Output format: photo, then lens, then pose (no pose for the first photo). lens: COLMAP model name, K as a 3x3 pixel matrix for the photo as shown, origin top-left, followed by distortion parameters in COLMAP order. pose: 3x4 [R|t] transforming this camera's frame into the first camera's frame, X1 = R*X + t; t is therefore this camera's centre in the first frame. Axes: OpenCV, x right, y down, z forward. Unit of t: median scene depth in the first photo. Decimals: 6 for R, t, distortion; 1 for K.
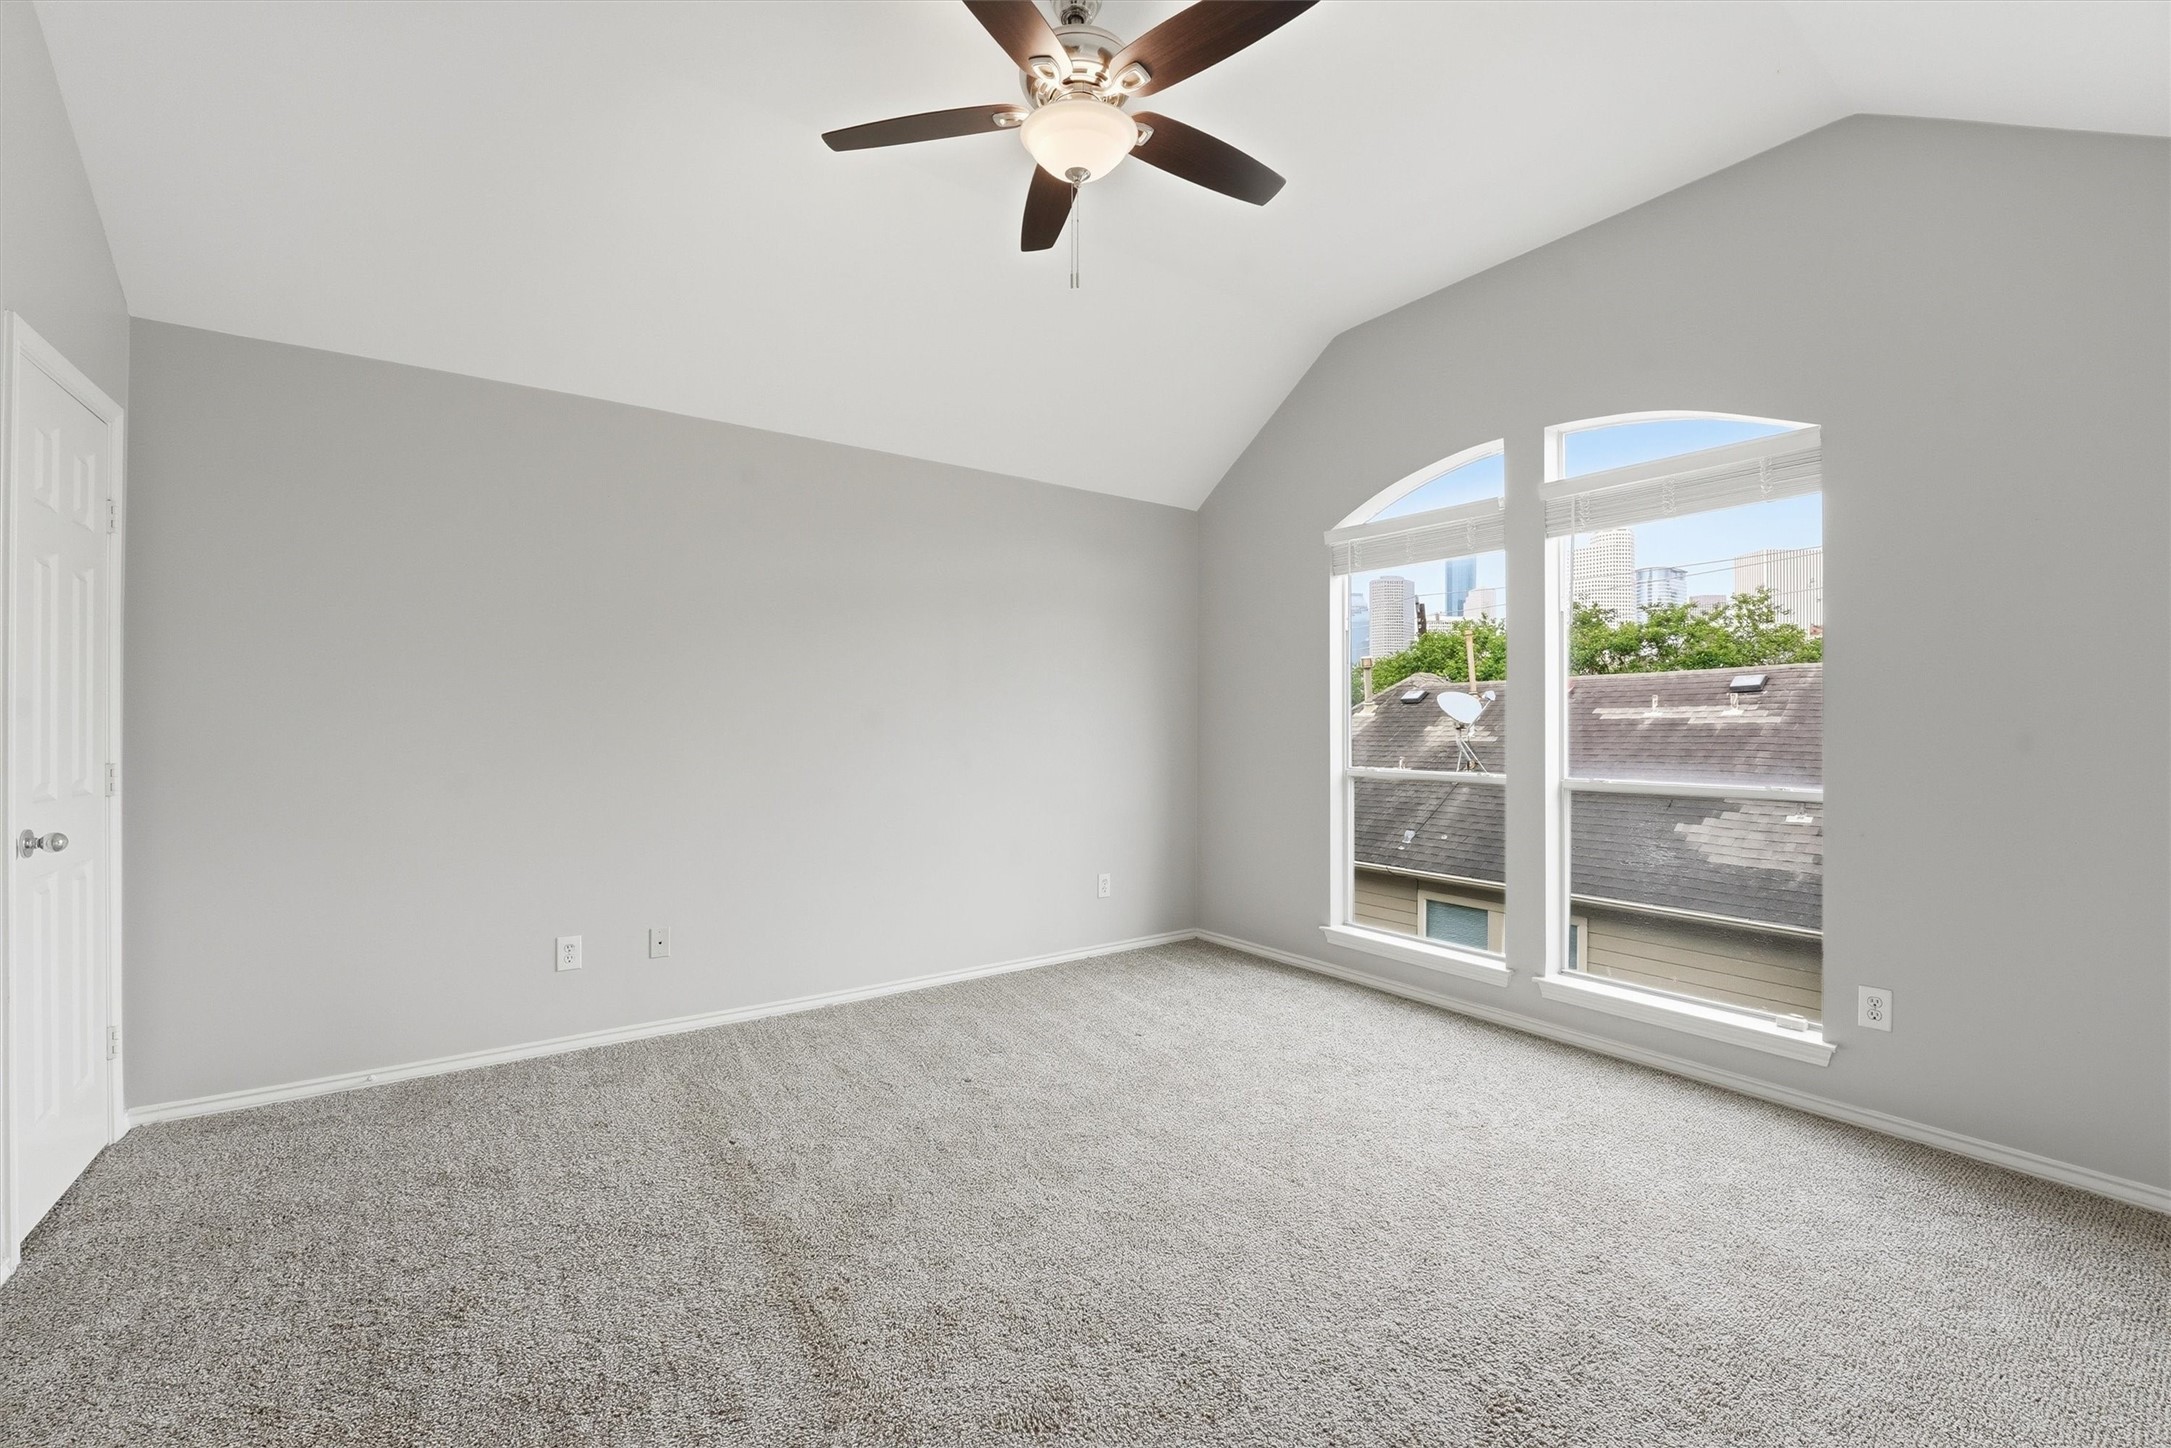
lens RADIAL K [[895.4, 0, 1090.5], [0, 895.4, 729.0], [0, 0, 1]] dist [-0.022561, 0.000525]
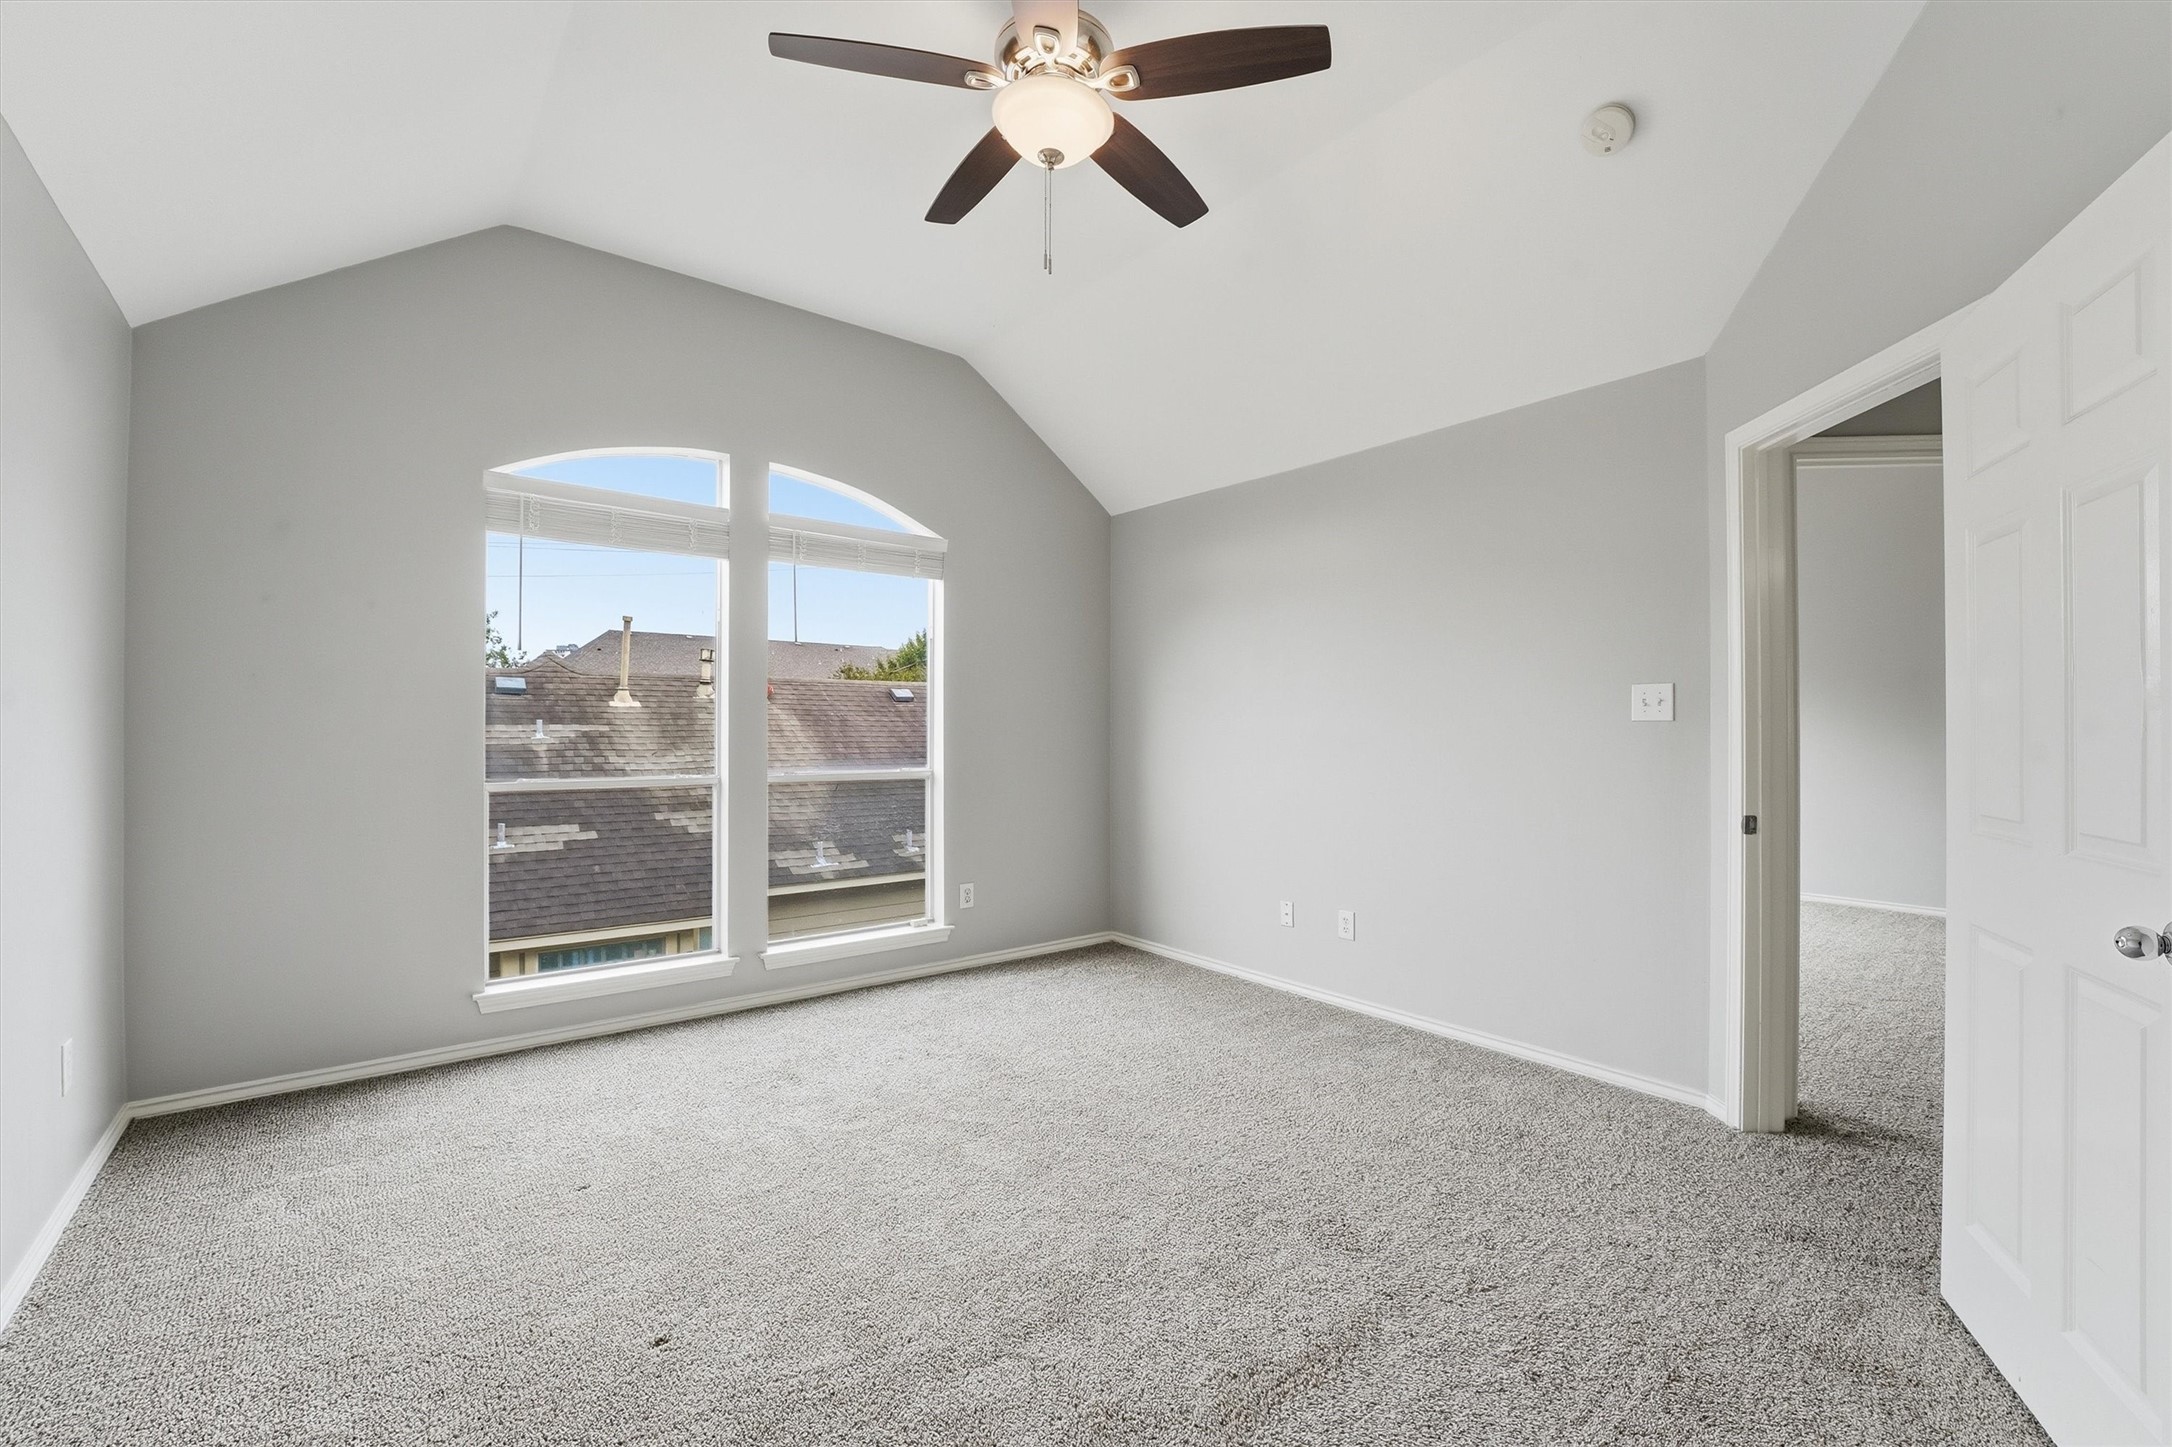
lens RADIAL K [[895.8, 0, 1091.0], [0, 895.8, 728.5], [0, 0, 1]] dist [-0.022561, 0.000525]
pose [[-0.052094, 0.005739, 0.998626, -0.635057], [0.006309, 0.999965, -0.005418, 0.007140], [-0.998622, 0.006019, -0.052129, 0.651681]]
